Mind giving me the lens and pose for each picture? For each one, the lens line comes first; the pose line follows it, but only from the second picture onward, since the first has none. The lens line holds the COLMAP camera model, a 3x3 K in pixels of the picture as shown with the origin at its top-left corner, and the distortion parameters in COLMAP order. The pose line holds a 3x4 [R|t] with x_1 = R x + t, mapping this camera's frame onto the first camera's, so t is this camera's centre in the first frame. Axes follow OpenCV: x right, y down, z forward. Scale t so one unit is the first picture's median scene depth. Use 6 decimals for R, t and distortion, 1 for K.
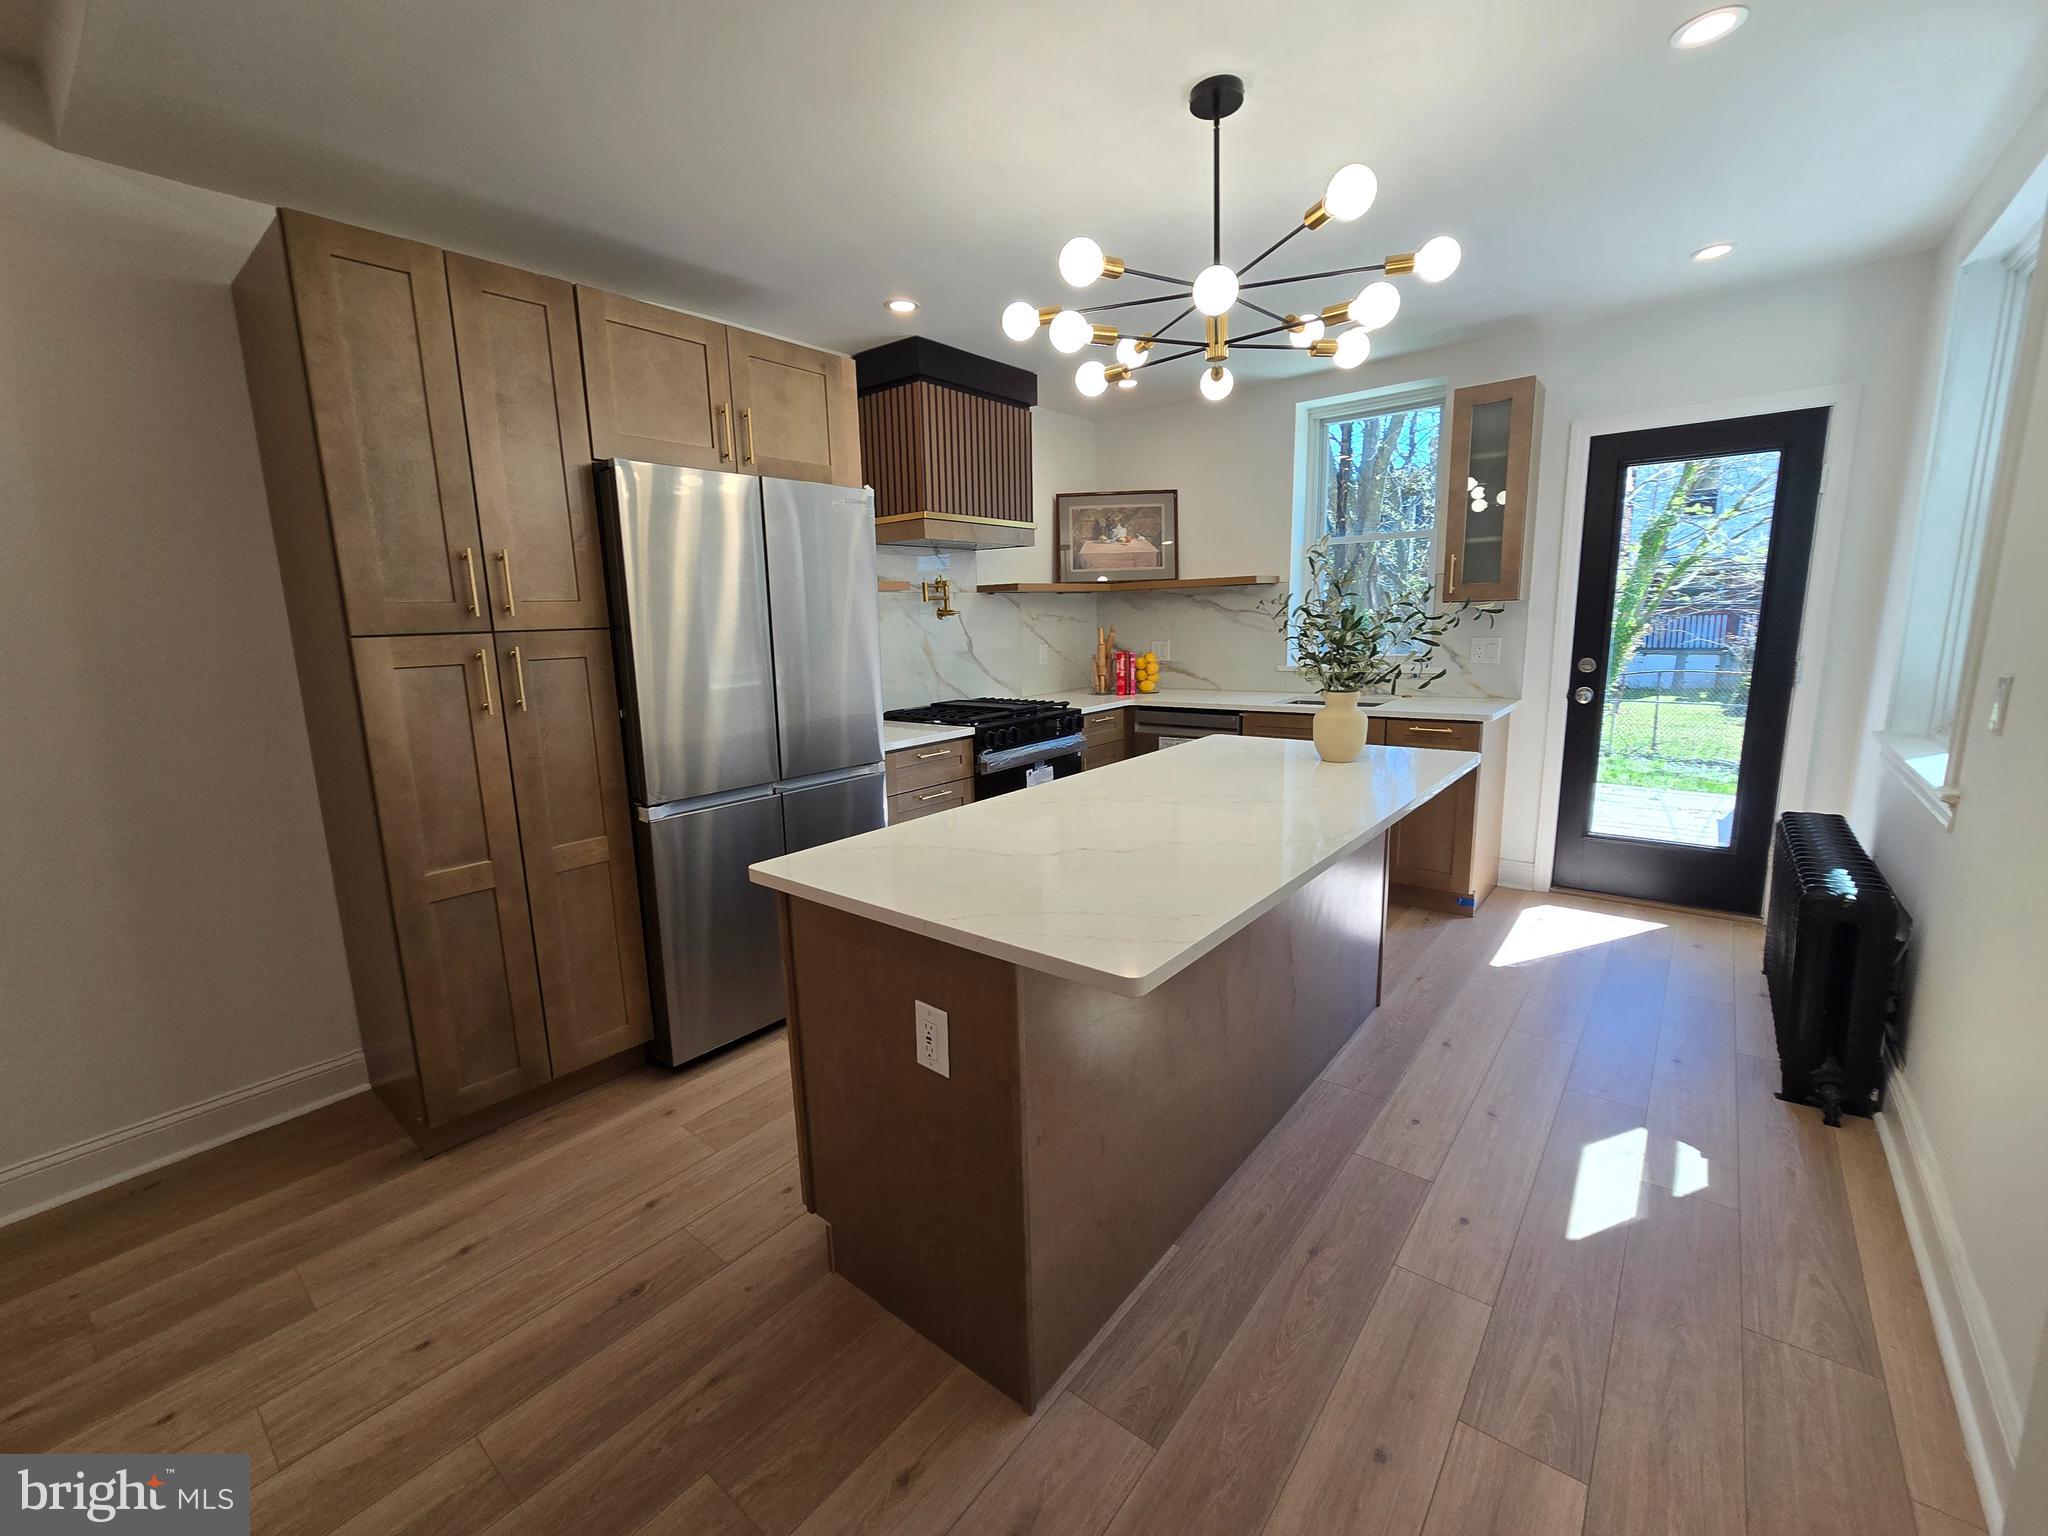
lens RADIAL K [[841.6, 0, 1019.7], [0, 841.6, 766.2], [0, 0, 1]] dist [-0.004798, 0.001201]
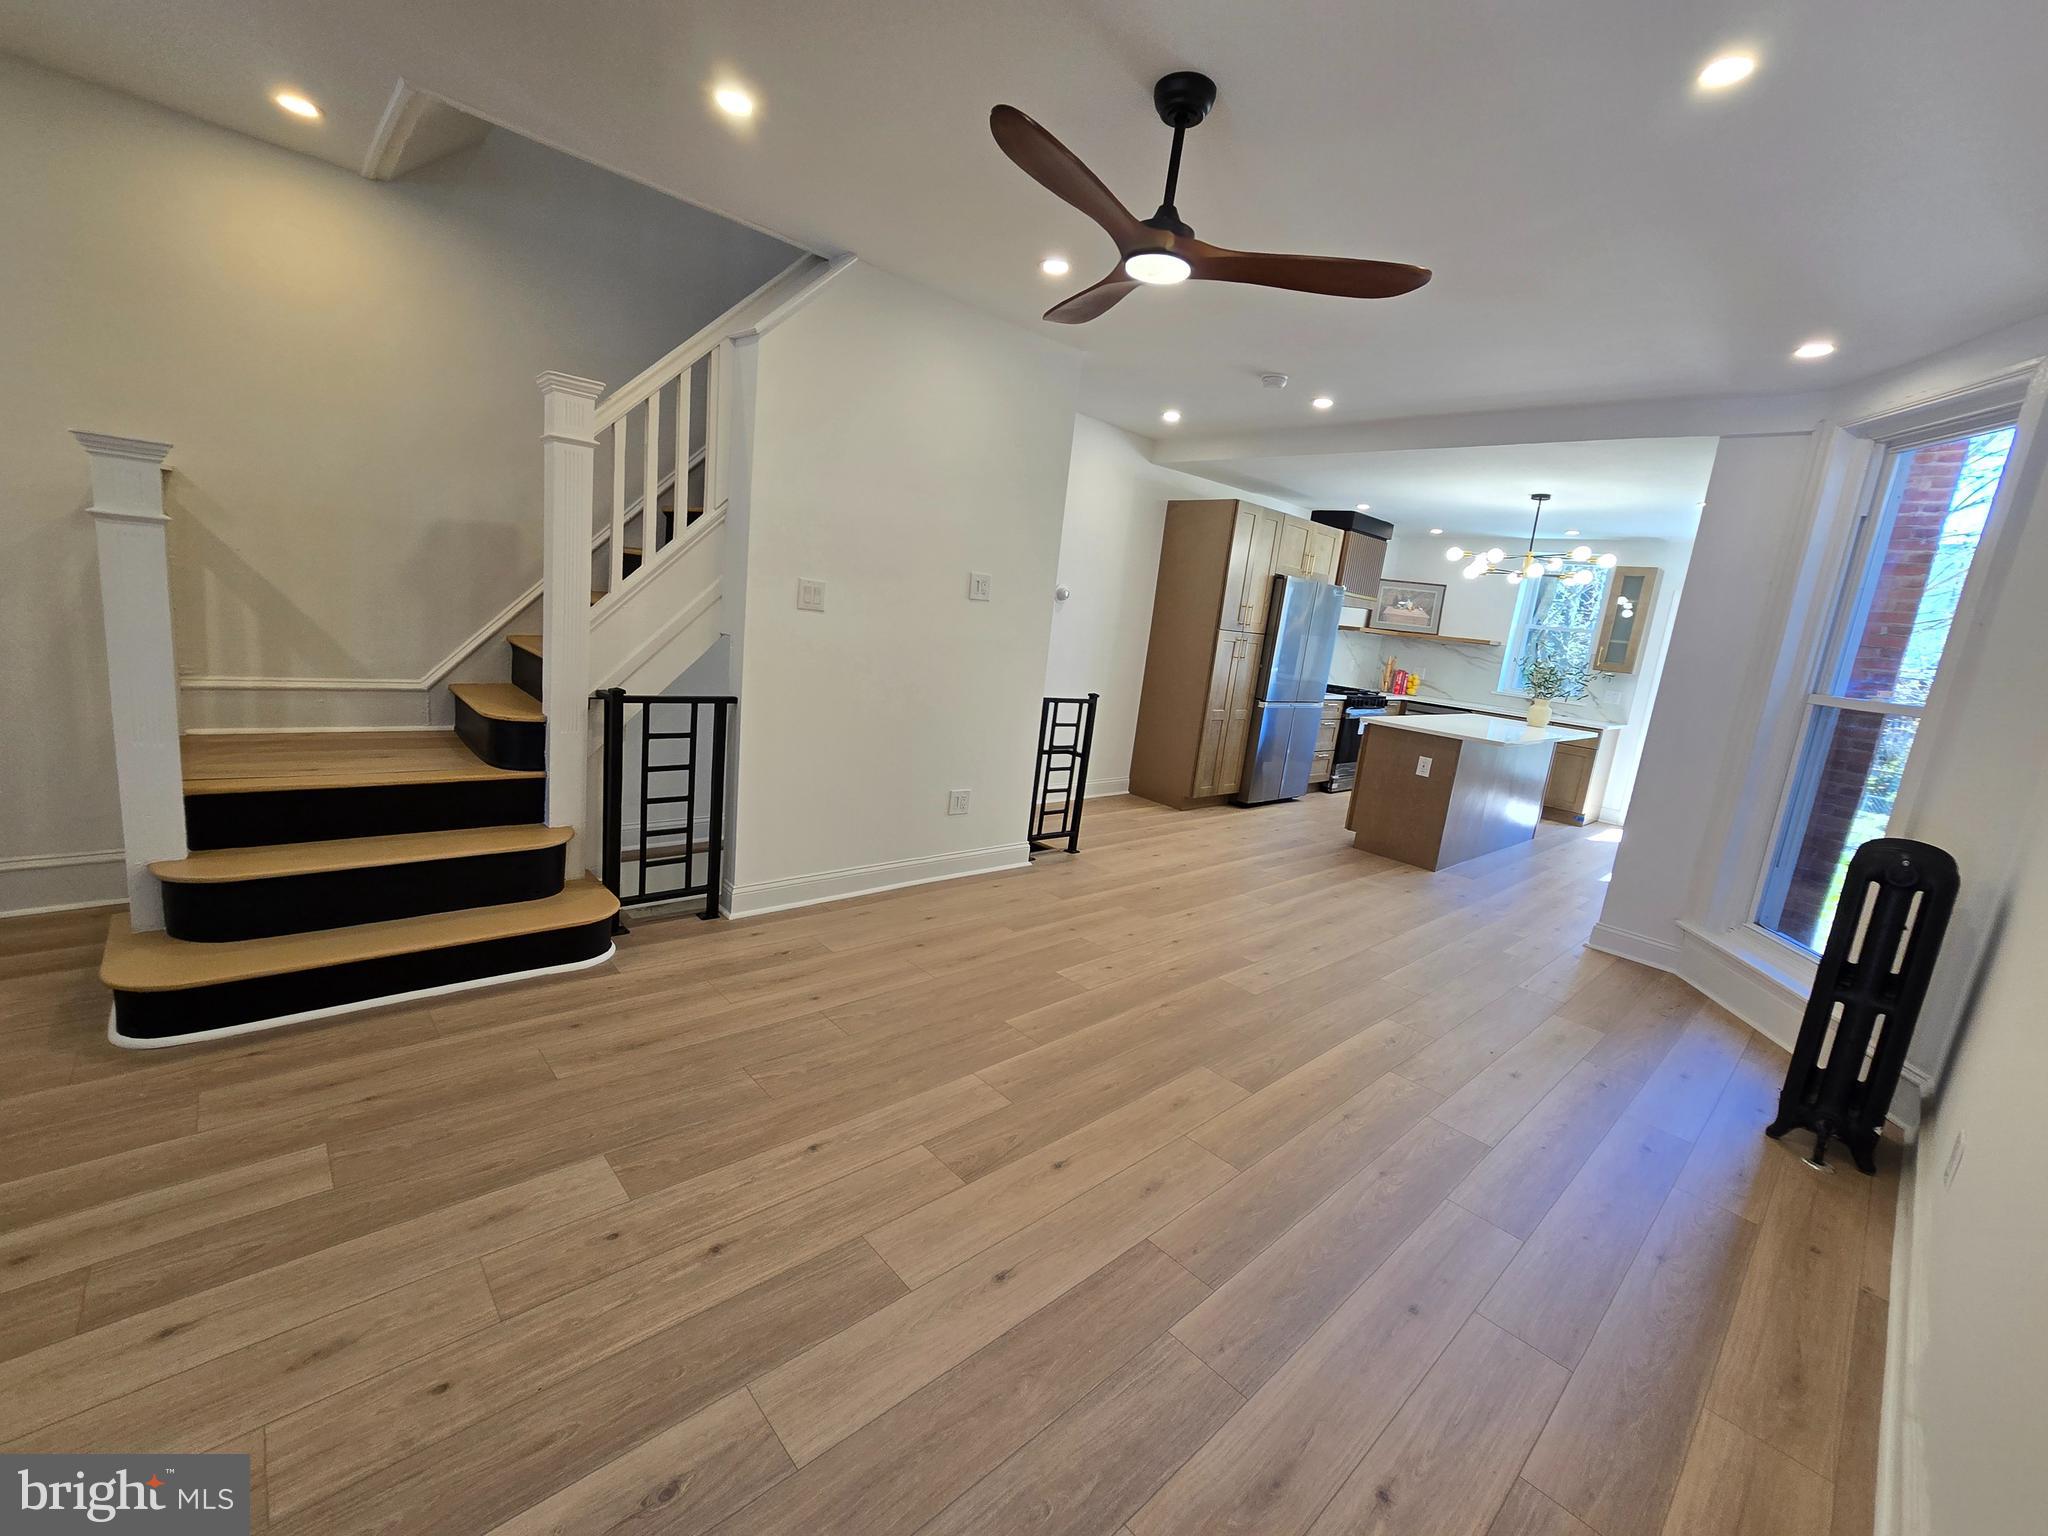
lens RADIAL K [[841.6, 0, 1014.1], [0, 841.6, 765.4], [0, 0, 1]] dist [-0.004798, 0.001201]
pose [[0.979949, 0.159560, -0.119330, -0.545722], [-0.158917, 0.987179, 0.014949, 0.209724], [0.120186, 0.004315, 0.992742, -1.100147]]
